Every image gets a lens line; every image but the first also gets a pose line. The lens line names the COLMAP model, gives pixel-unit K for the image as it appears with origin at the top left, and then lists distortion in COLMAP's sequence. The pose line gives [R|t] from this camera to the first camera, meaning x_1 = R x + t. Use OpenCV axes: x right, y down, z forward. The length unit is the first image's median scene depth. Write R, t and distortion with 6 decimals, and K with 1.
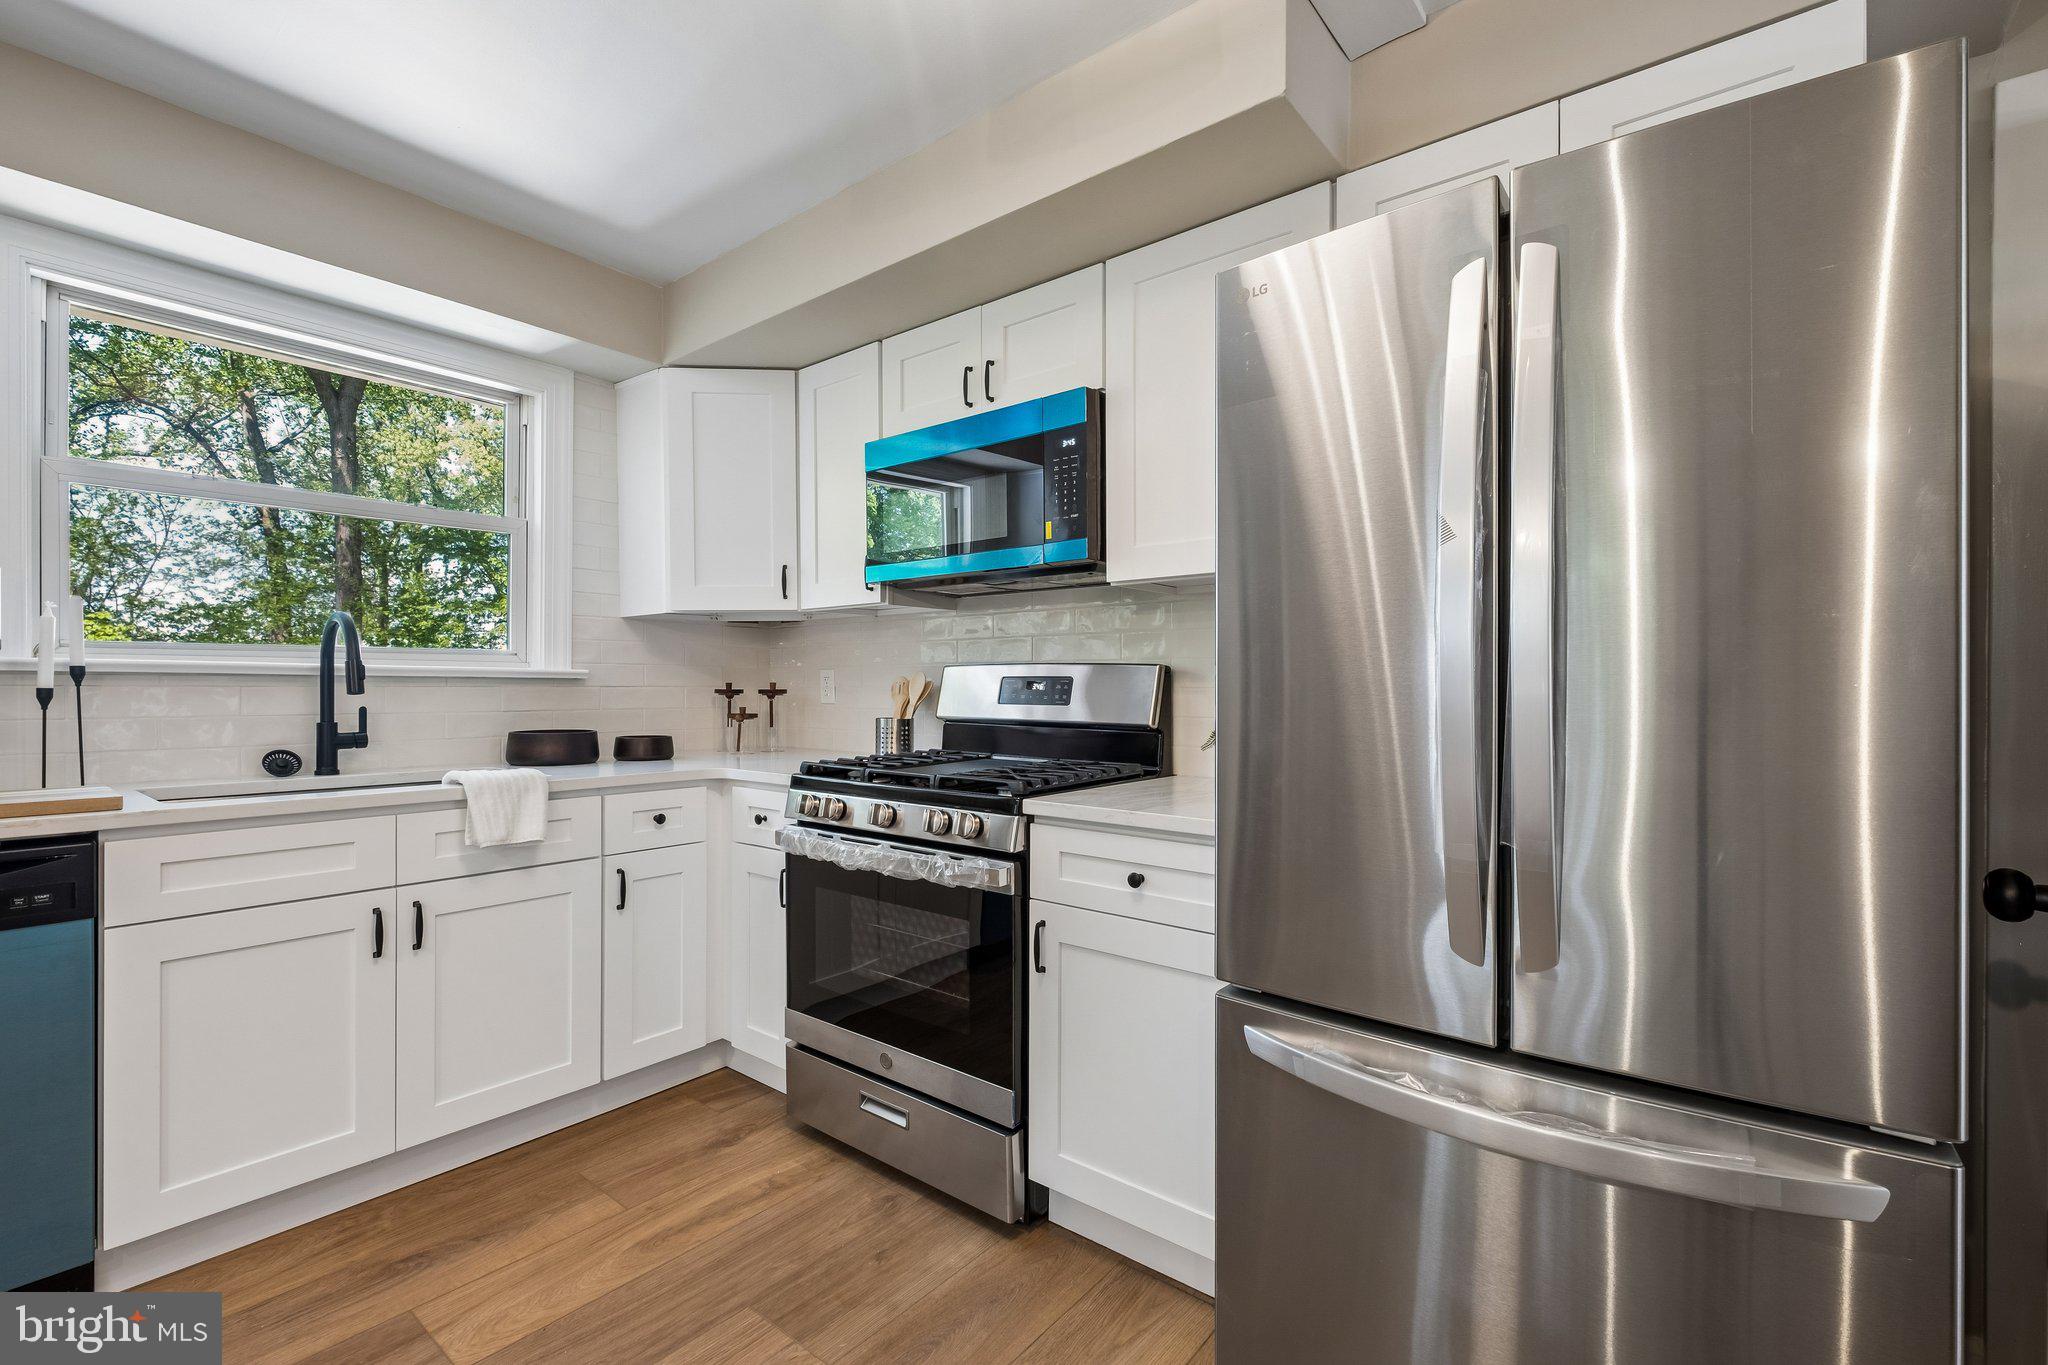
lens RADIAL K [[902.9, 0, 1015.0], [0, 902.9, 682.2], [0, 0, 1]] dist [-0.002952, -0.000402]
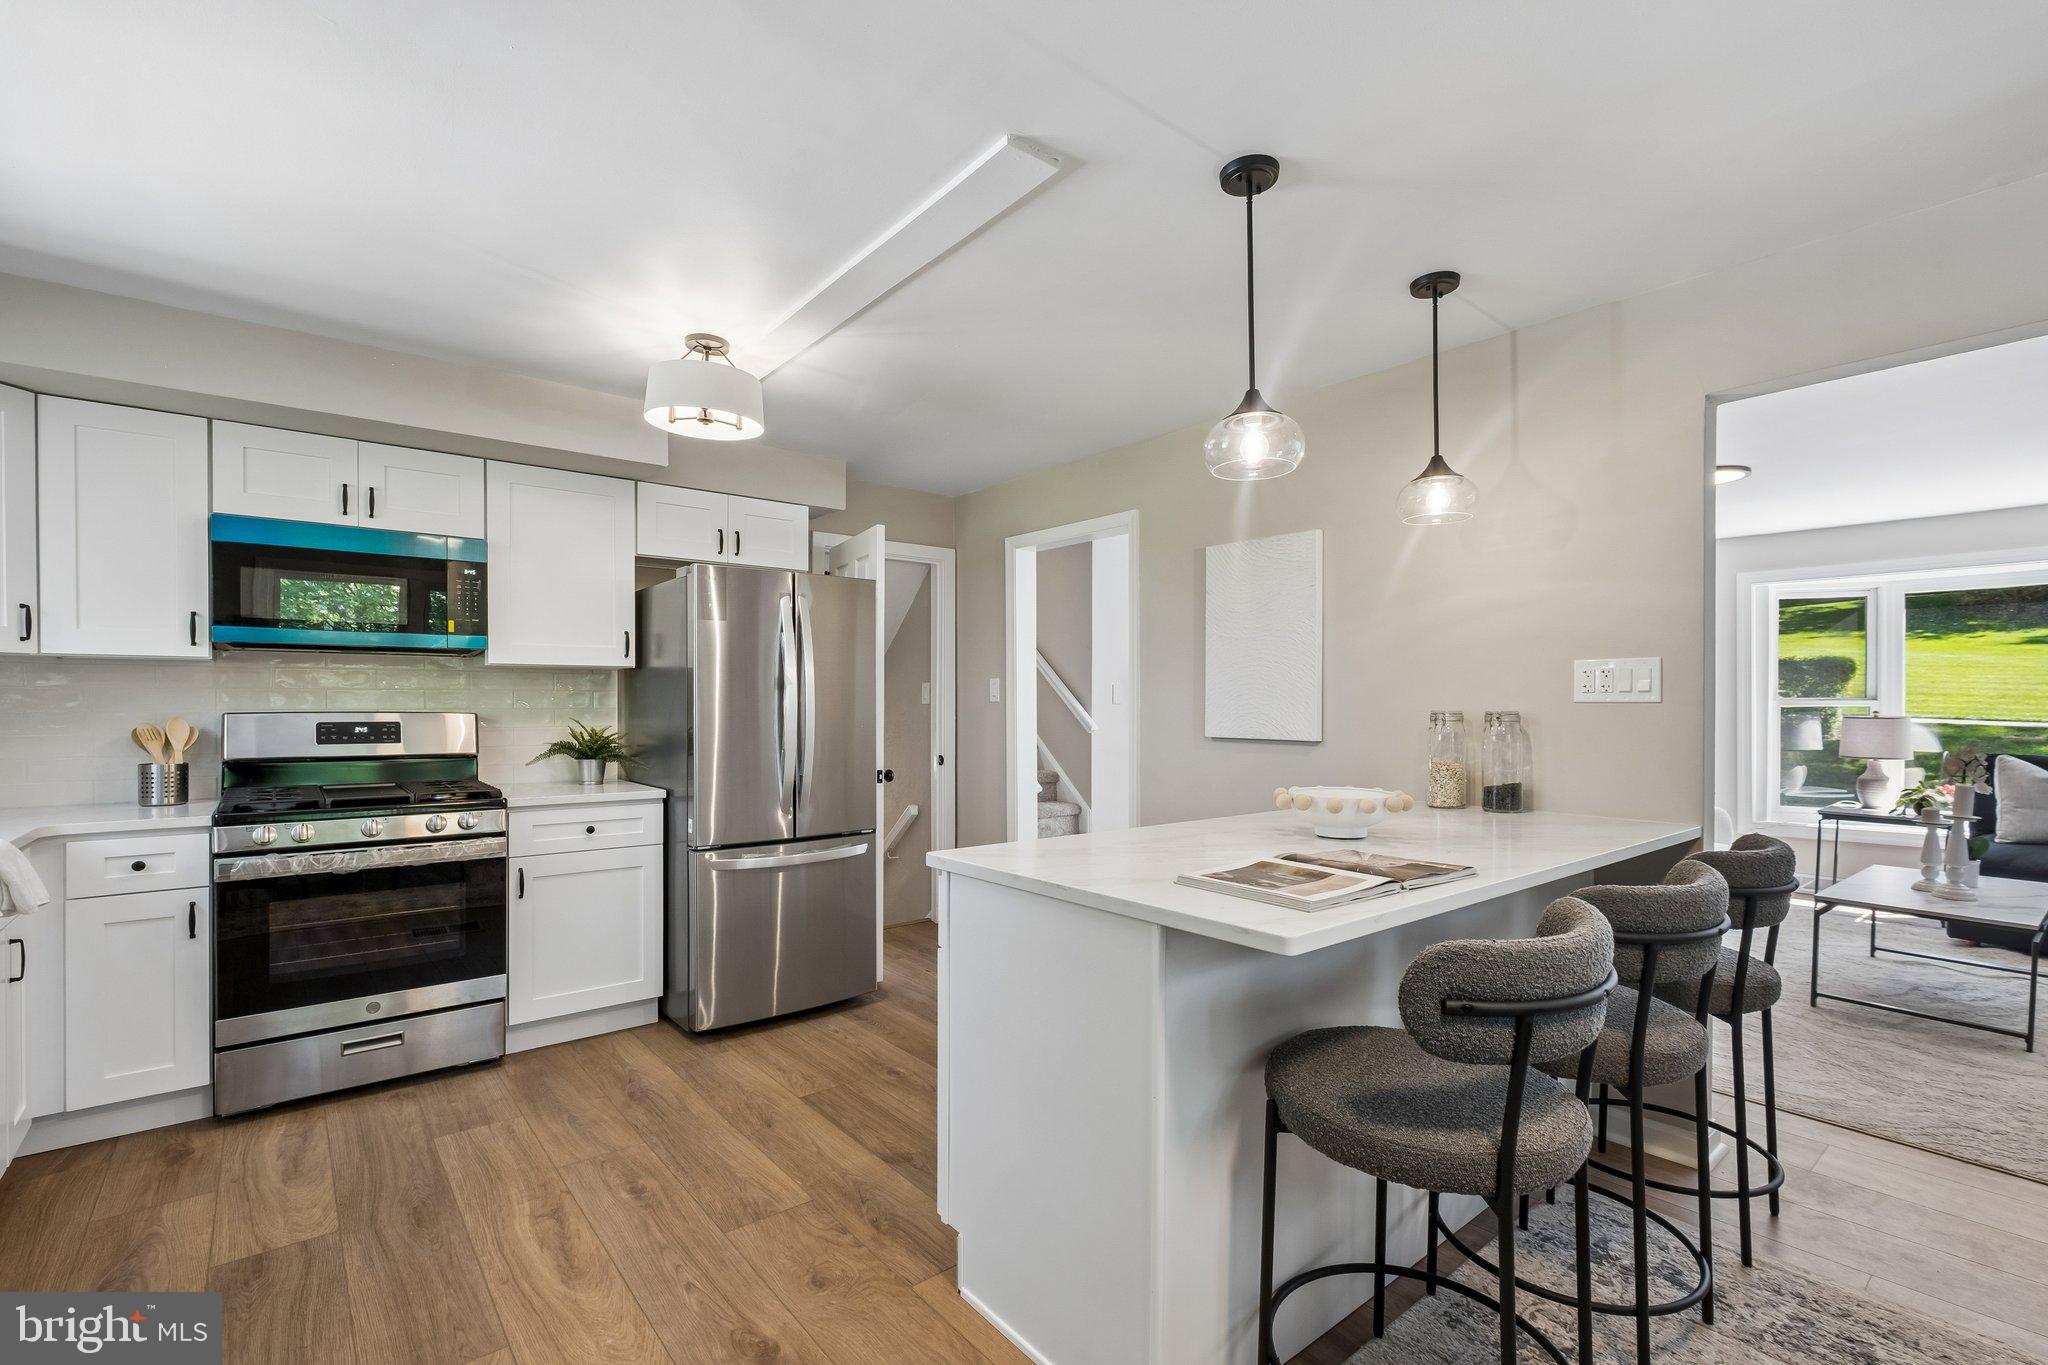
lens RADIAL K [[902.9, 0, 1017.8], [0, 902.9, 719.4], [0, 0, 1]] dist [-0.002952, -0.000402]
pose [[0.190912, -0.016589, 0.981467, -1.296422], [-0.004327, 0.999833, 0.017741, -0.045344], [-0.981598, -0.007634, 0.190809, -0.218637]]
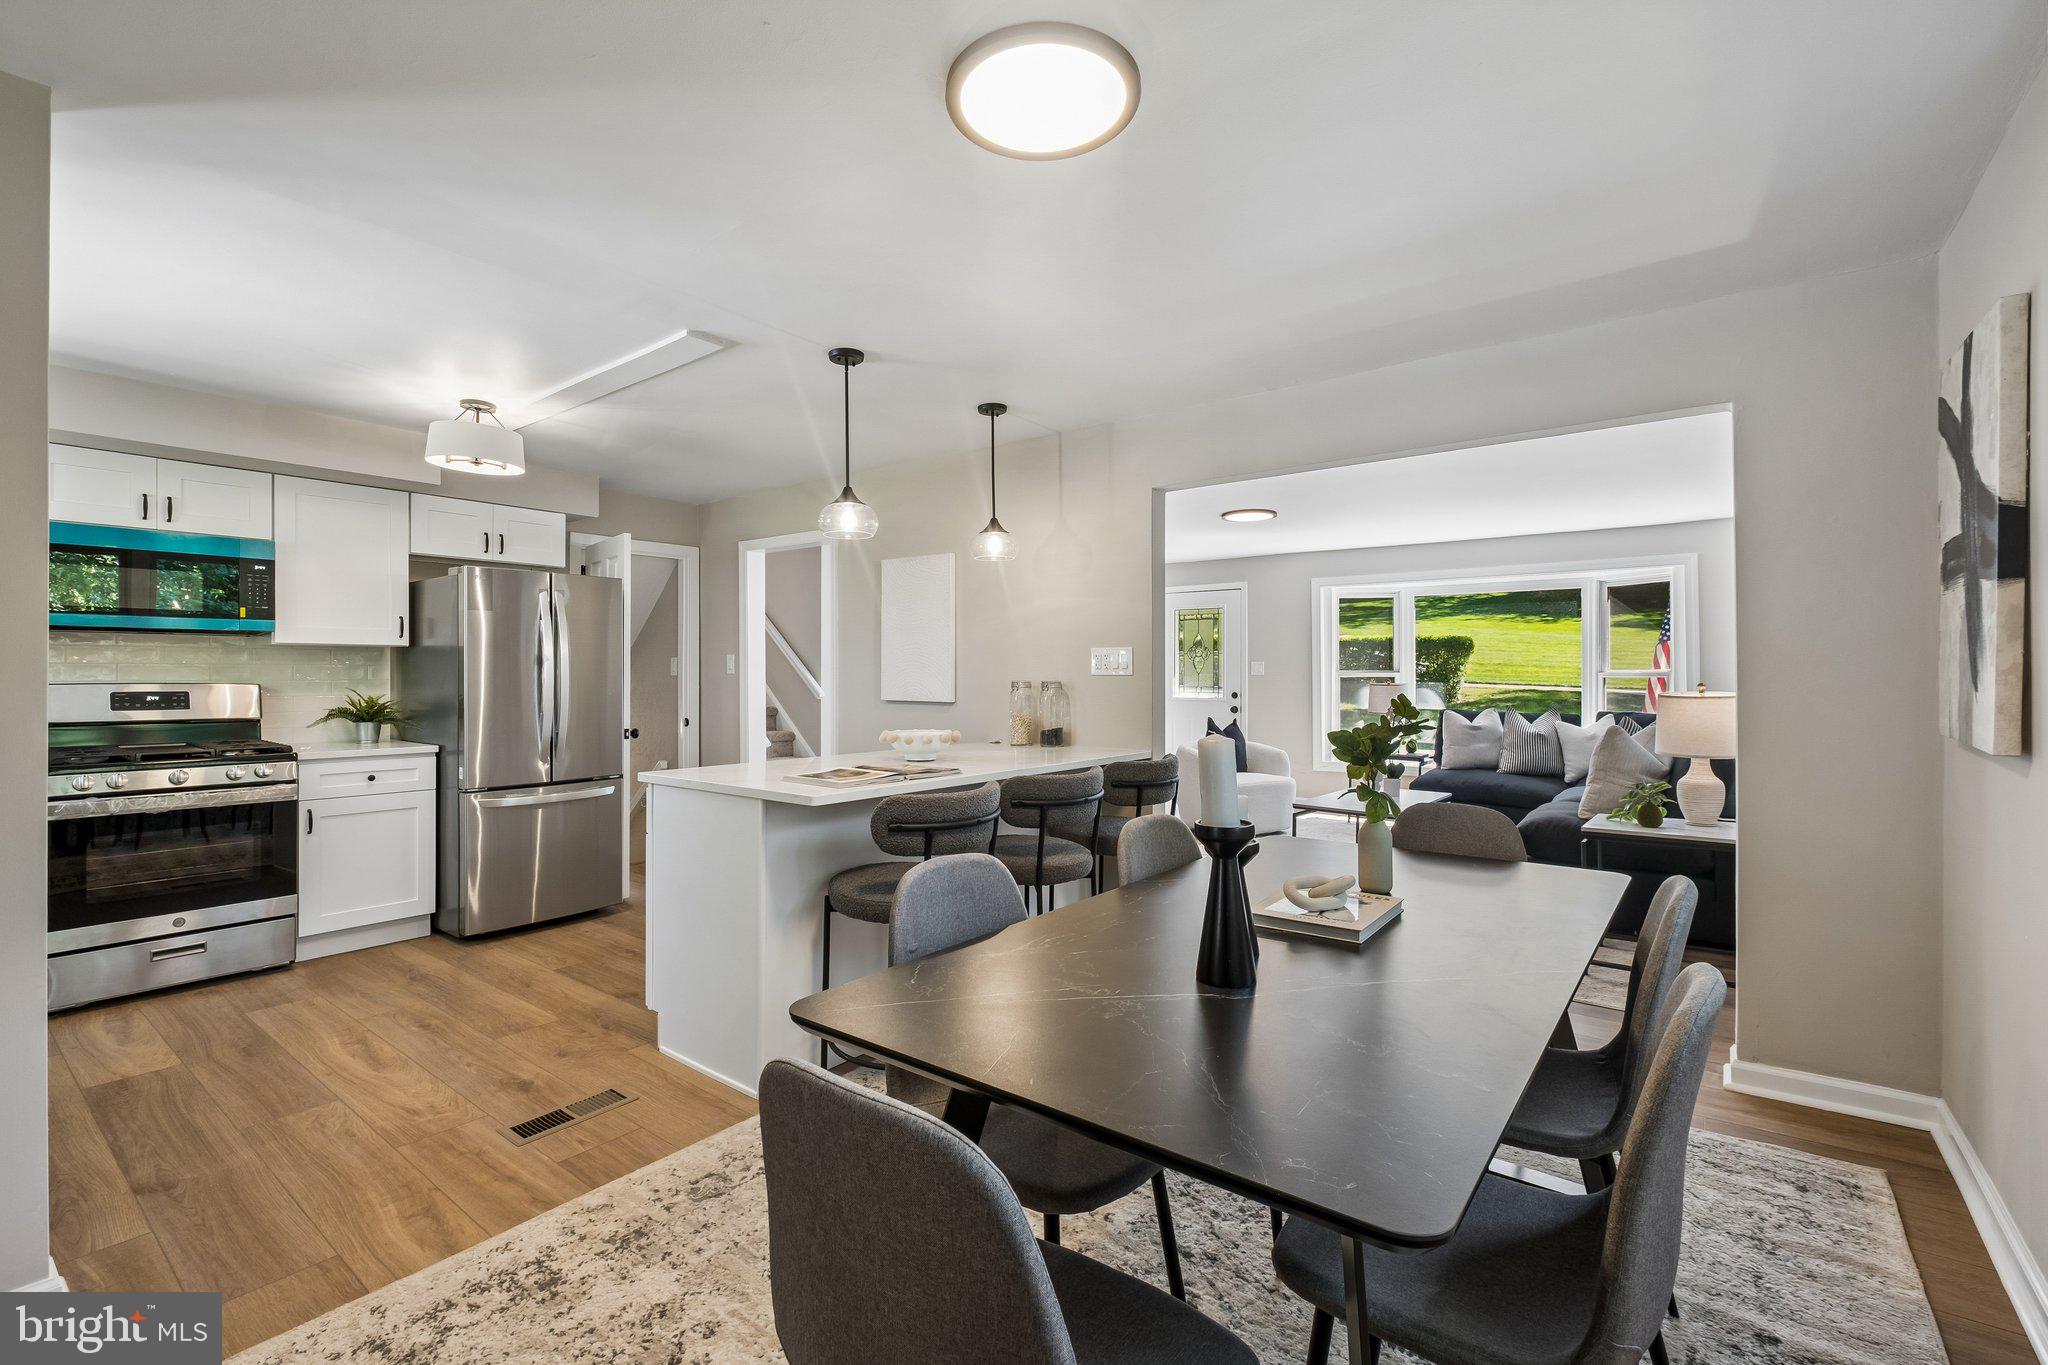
lens RADIAL K [[902.9, 0, 1014.9], [0, 902.9, 680.8], [0, 0, 1]] dist [-0.002952, -0.000402]
pose [[-0.028661, -0.008037, 0.999557, -1.877994], [-0.004318, 0.999959, 0.007916, -0.052929], [-0.999580, -0.004089, -0.028695, -0.518425]]
